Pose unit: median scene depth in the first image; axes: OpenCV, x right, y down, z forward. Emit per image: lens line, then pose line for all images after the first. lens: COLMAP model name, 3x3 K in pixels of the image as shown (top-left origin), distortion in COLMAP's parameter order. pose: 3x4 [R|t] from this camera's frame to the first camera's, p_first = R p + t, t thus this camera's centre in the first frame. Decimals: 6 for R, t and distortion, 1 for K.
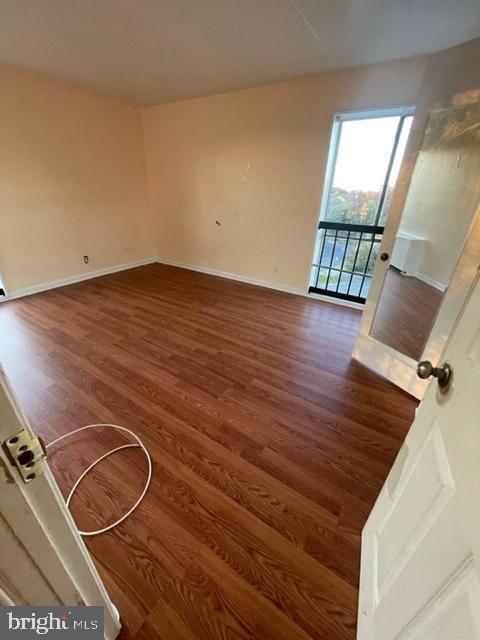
lens RADIAL K [[257.0, 0, 238.7], [0, 257.0, 315.7], [0, 0, 1]] dist [0.001852, -0.000302]
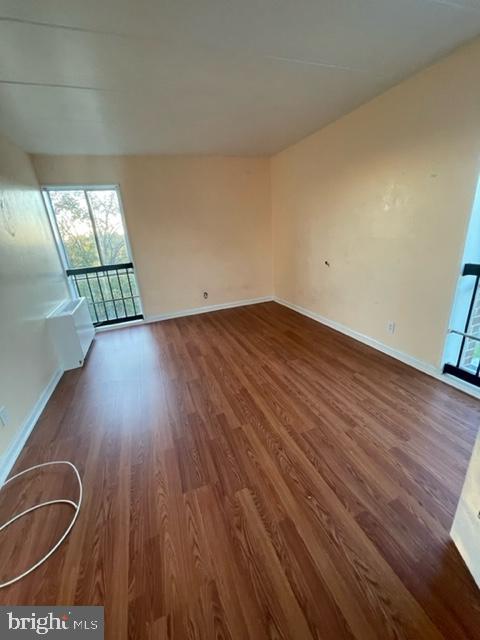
lens RADIAL K [[257.0, 0, 239.4], [0, 257.0, 316.7], [0, 0, 1]] dist [0.001852, -0.000302]
pose [[0.796709, 0.116541, -0.593020, 0.267623], [-0.181658, 0.982035, -0.051063, -0.116987], [0.576416, 0.148409, 0.803567, 0.226773]]
